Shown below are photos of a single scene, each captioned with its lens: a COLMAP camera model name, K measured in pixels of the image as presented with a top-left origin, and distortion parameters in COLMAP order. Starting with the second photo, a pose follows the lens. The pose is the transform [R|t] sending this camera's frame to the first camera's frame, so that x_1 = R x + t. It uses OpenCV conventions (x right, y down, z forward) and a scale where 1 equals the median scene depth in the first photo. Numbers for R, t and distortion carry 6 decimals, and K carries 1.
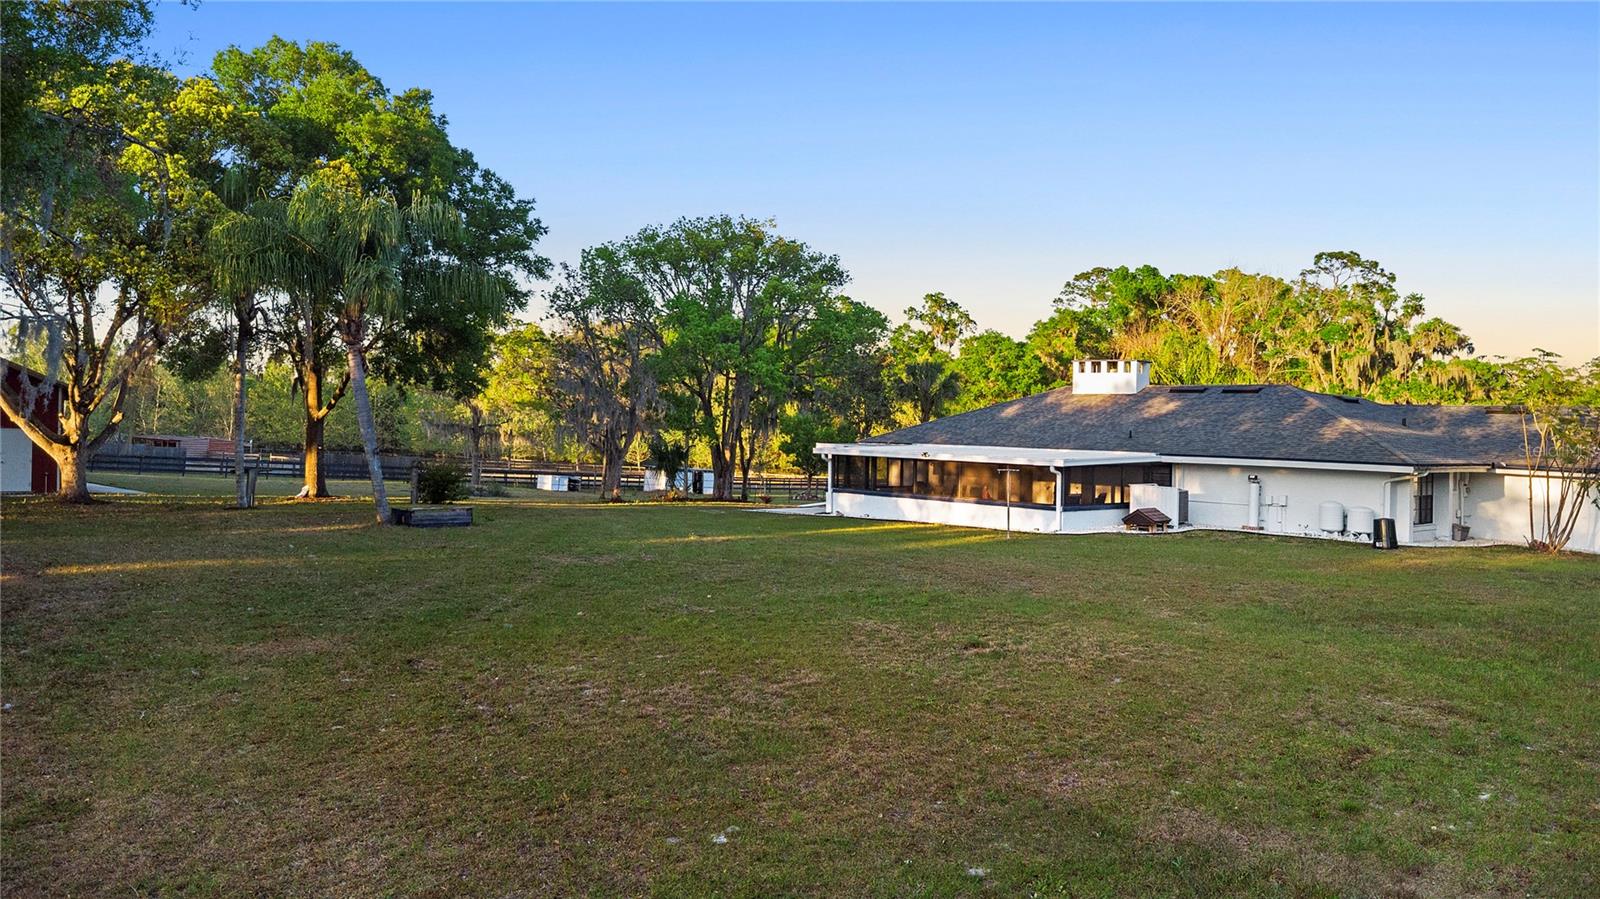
lens RADIAL K [[1204.6, 0, 800.0], [0, 1204.6, 449.5], [0, 0, 1]] dist [0.002349, -0.004515]
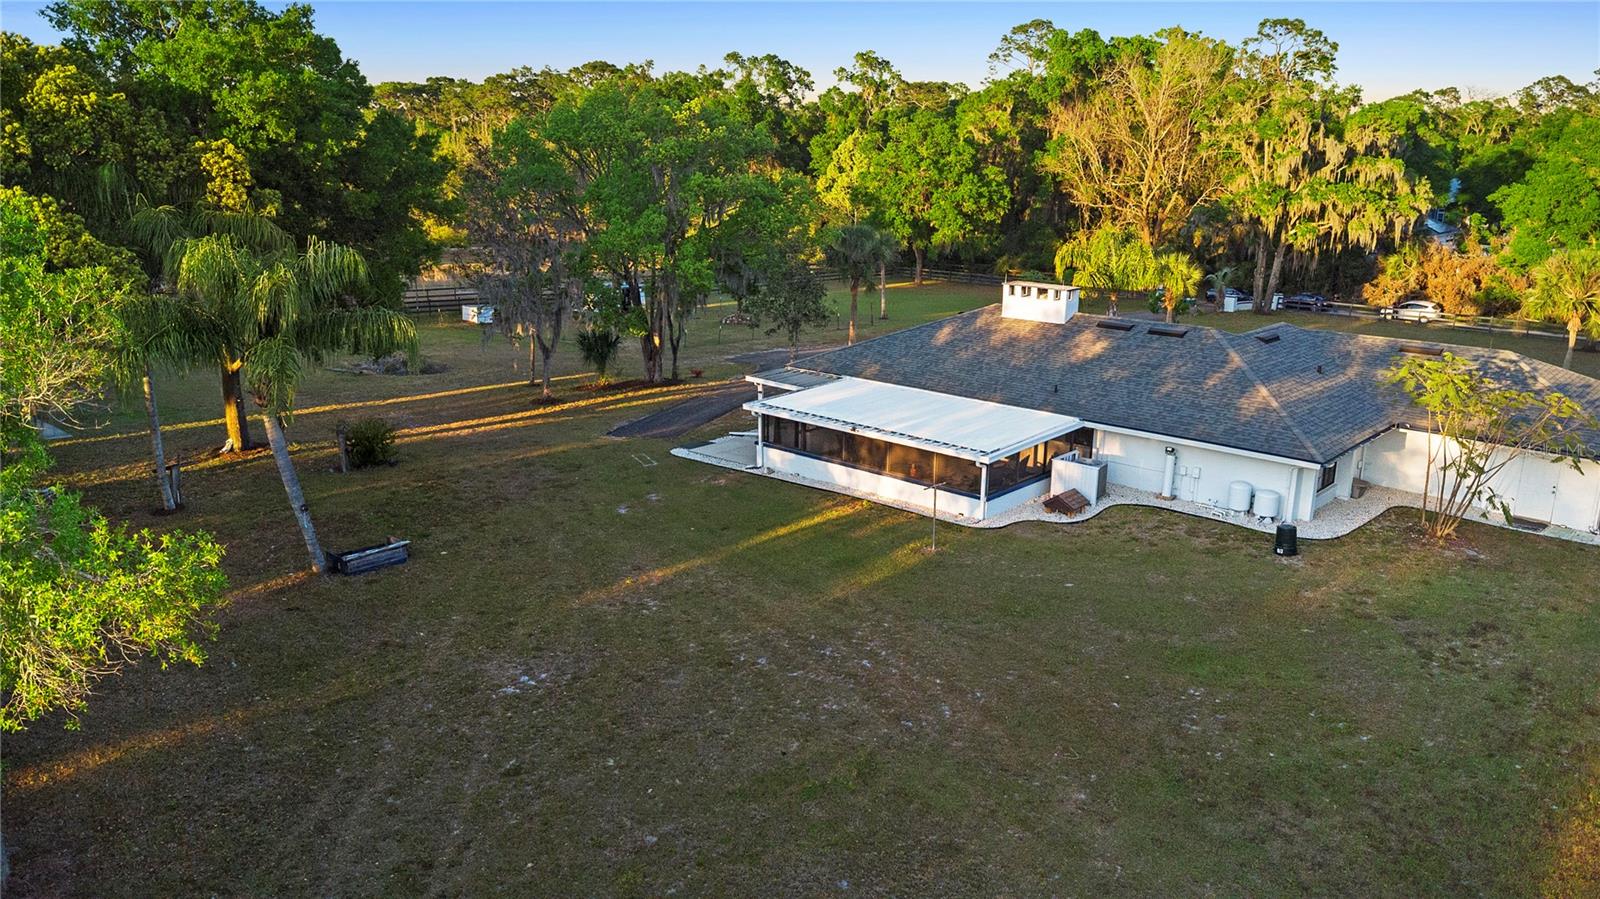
lens RADIAL K [[1196.7, 0, 800.0], [0, 1196.7, 449.5], [0, 0, 1]] dist [-0.004808, -0.007794]
pose [[0.998226, -0.022681, 0.055052, 0.001245], [0.006714, 0.961586, 0.274422, -0.116803], [-0.059161, -0.273565, 0.960032, 0.015556]]
